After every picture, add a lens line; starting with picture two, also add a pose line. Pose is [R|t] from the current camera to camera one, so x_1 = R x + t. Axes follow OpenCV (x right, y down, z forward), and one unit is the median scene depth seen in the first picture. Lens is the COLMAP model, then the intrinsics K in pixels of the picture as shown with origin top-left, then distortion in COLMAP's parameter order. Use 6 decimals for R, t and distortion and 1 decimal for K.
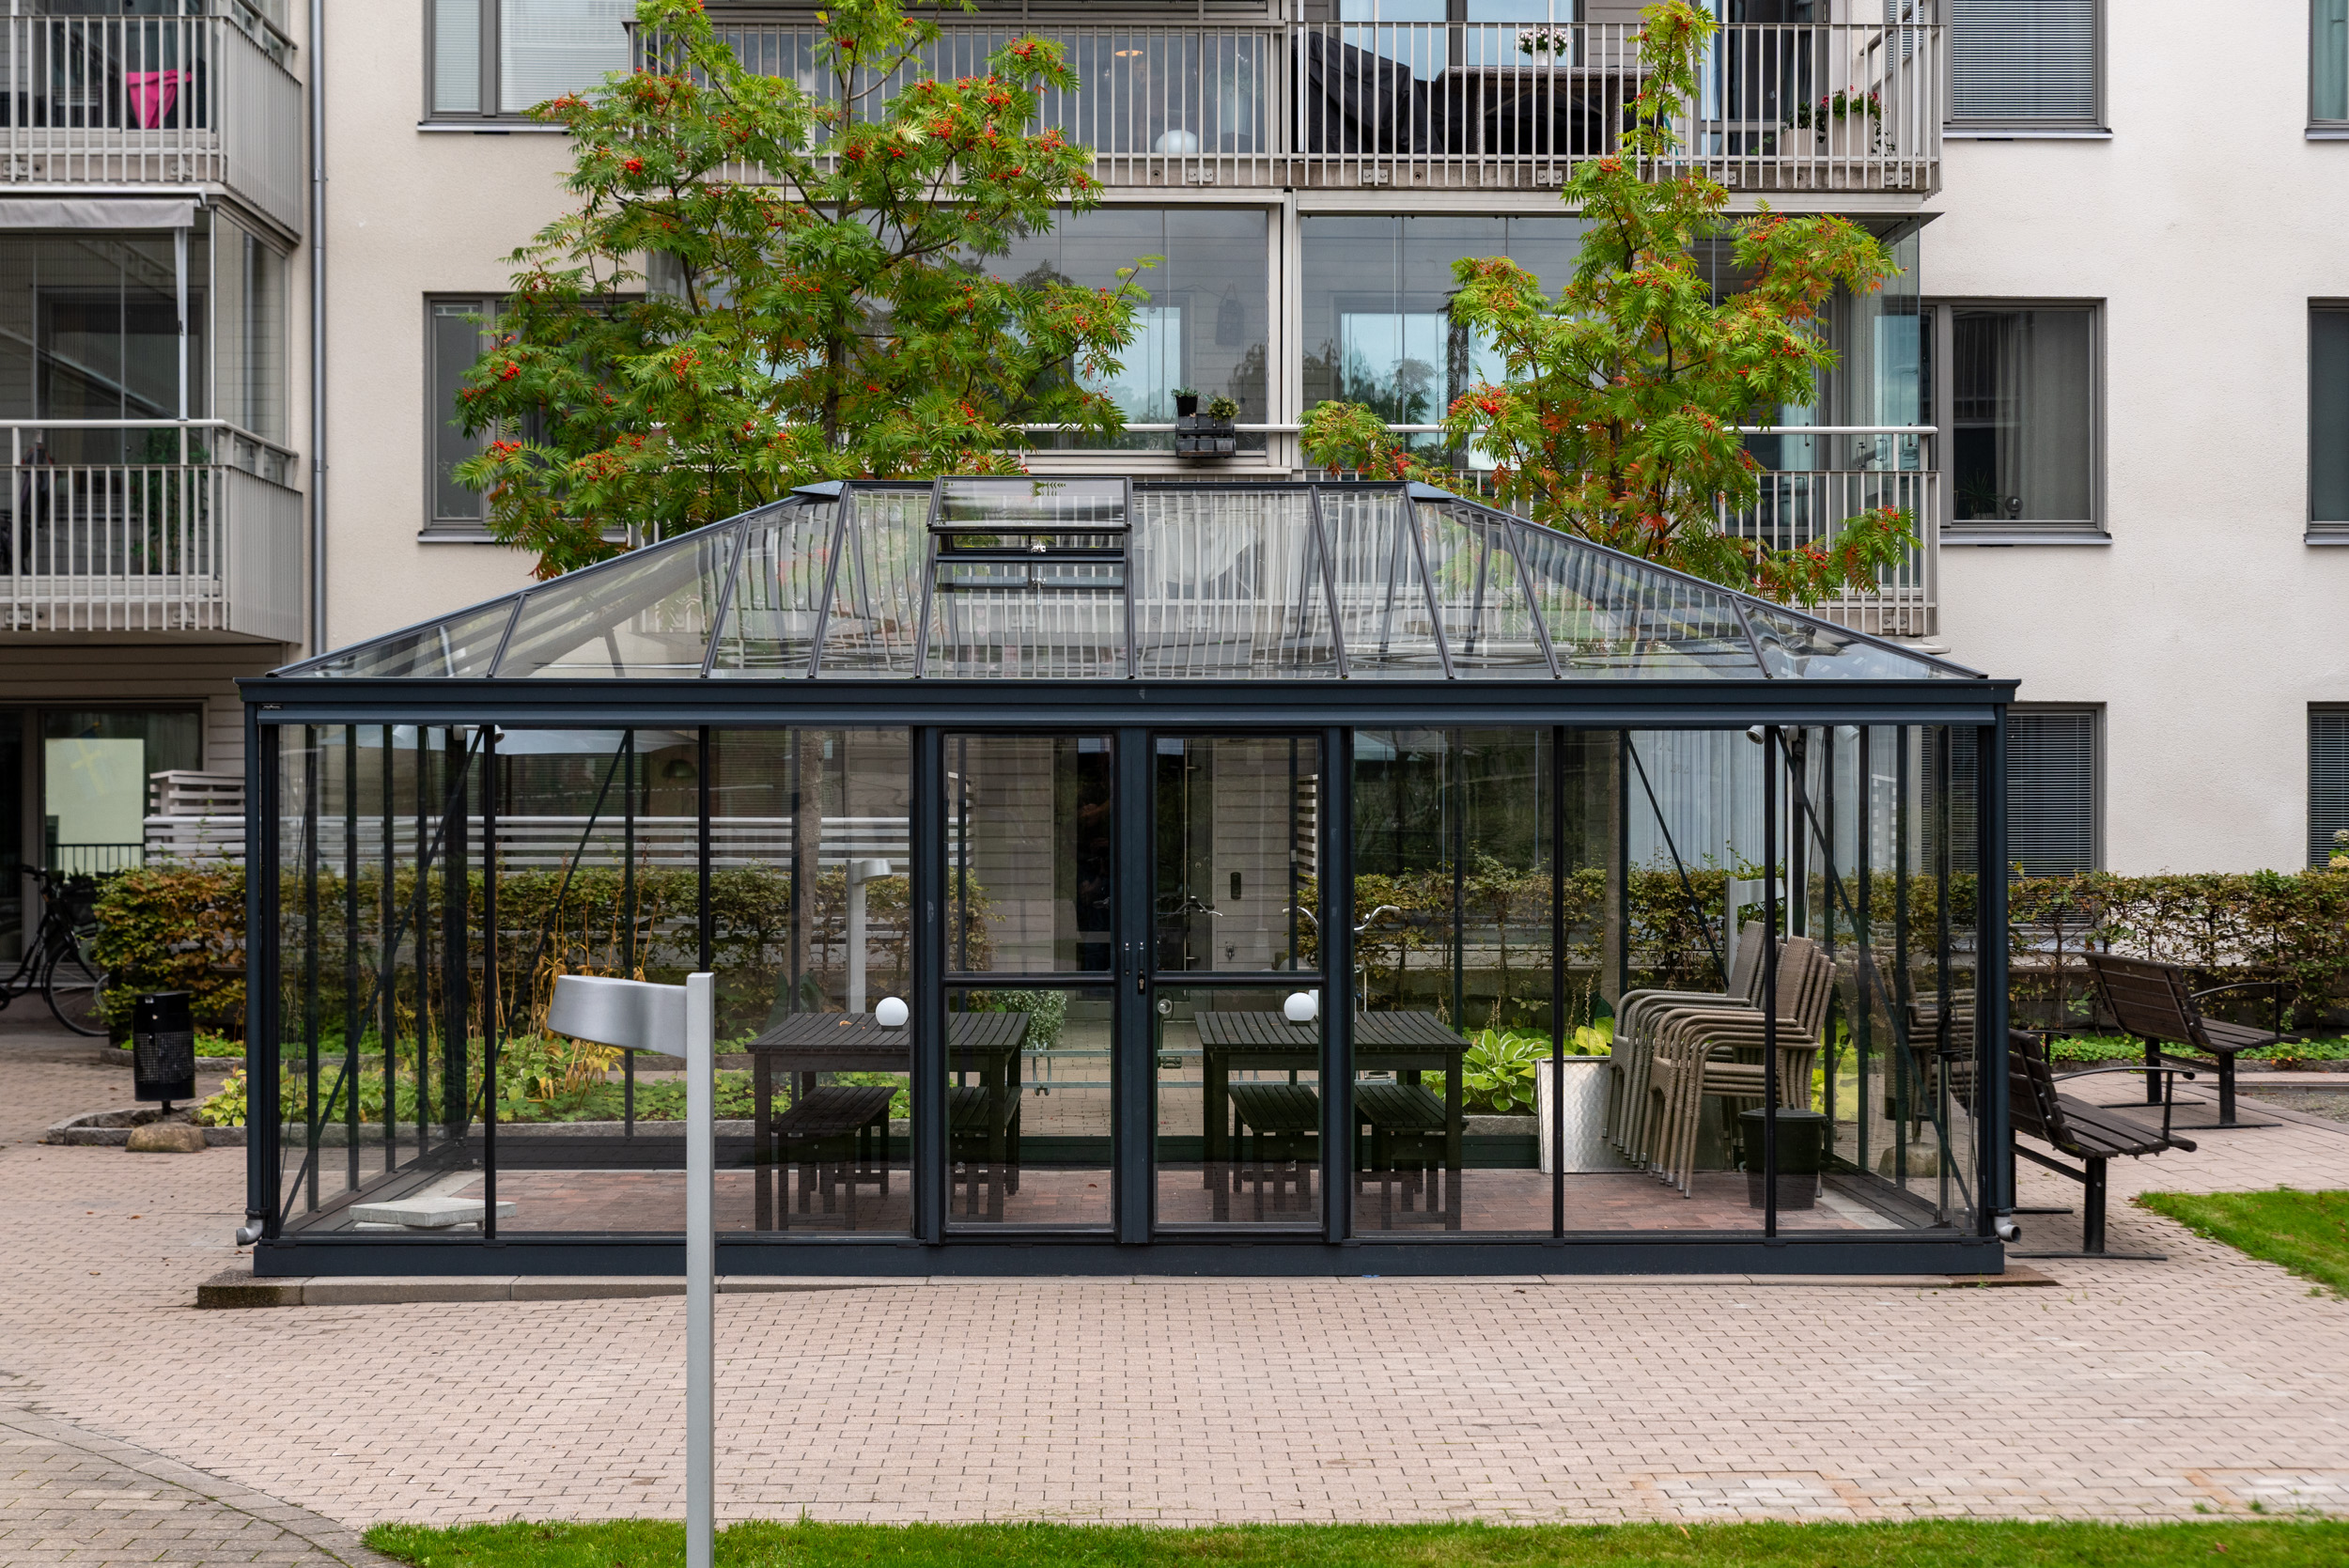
lens RADIAL K [[3908.3, 0, 1174.5], [0, 3908.3, 784.0], [0, 0, 1]] dist [0.009023, -0.068408]
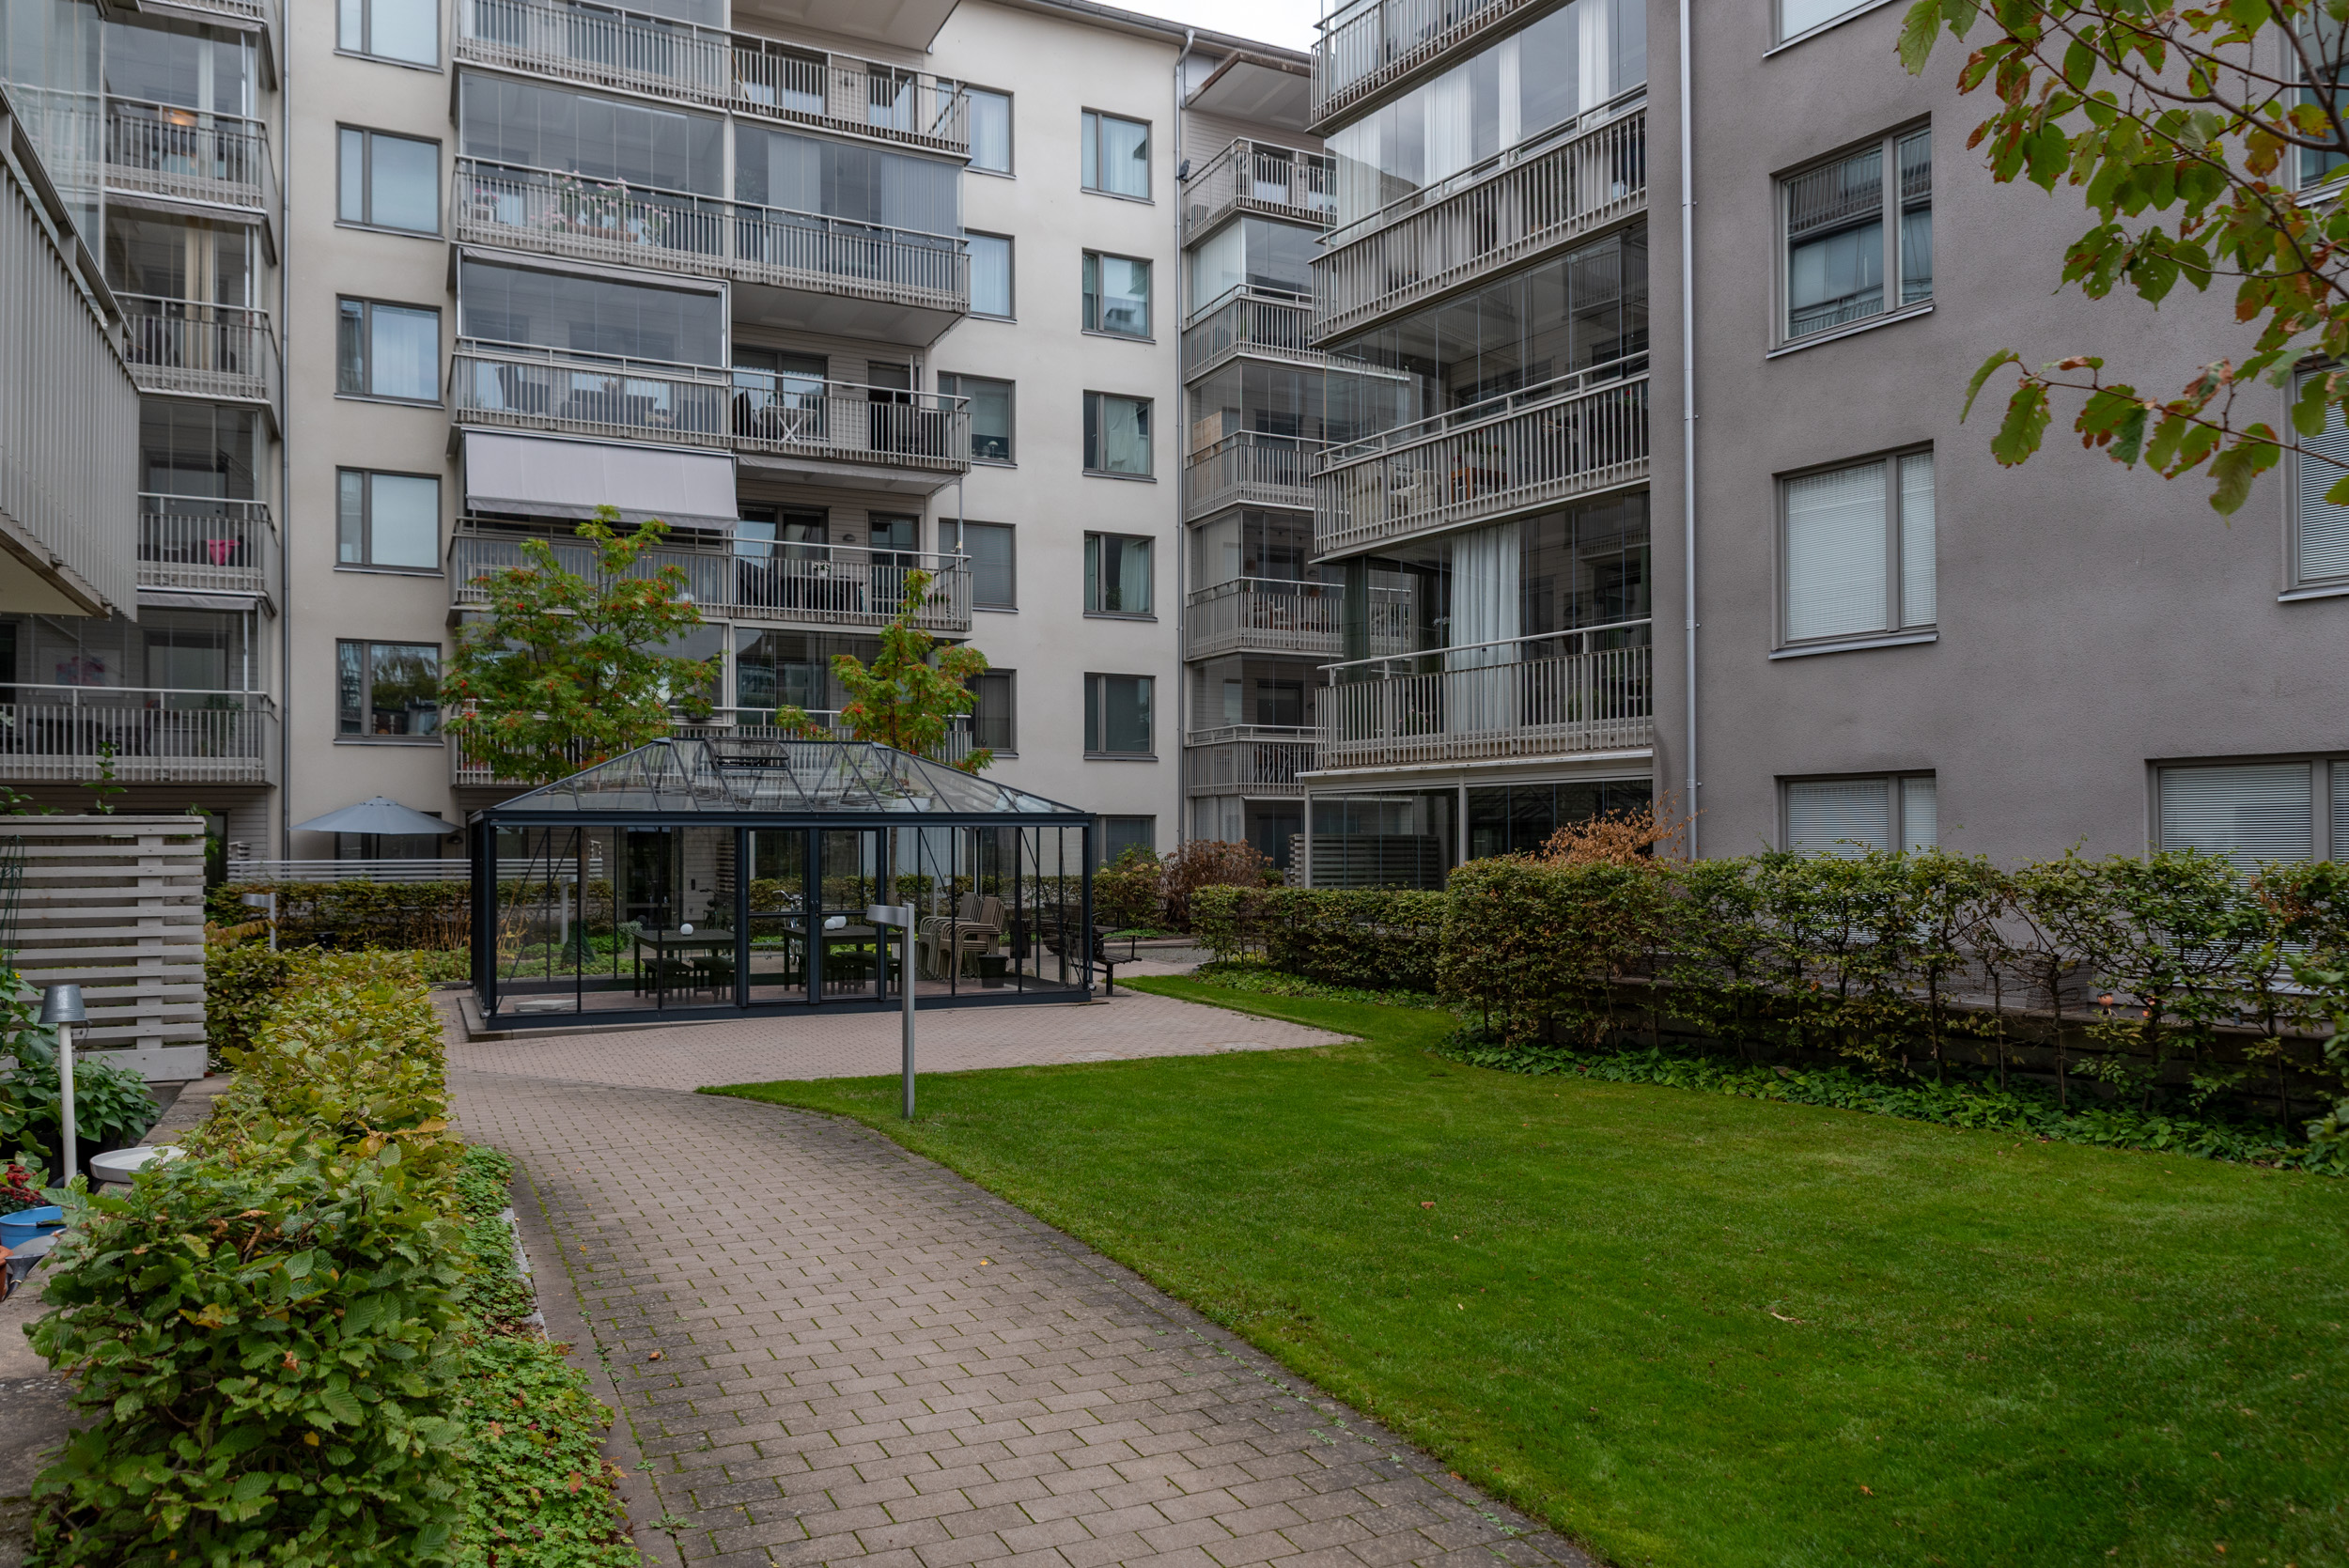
lens RADIAL K [[1661.6, 0, 1205.0], [0, 1661.6, 799.1], [0, 0, 1]] dist [0.004314, 0.002337]
pose [[0.908113, 0.007381, 0.418660, -0.150738], [0.003158, 0.999695, -0.024476, -0.002533], [-0.418713, 0.023549, 0.907813, -0.145707]]
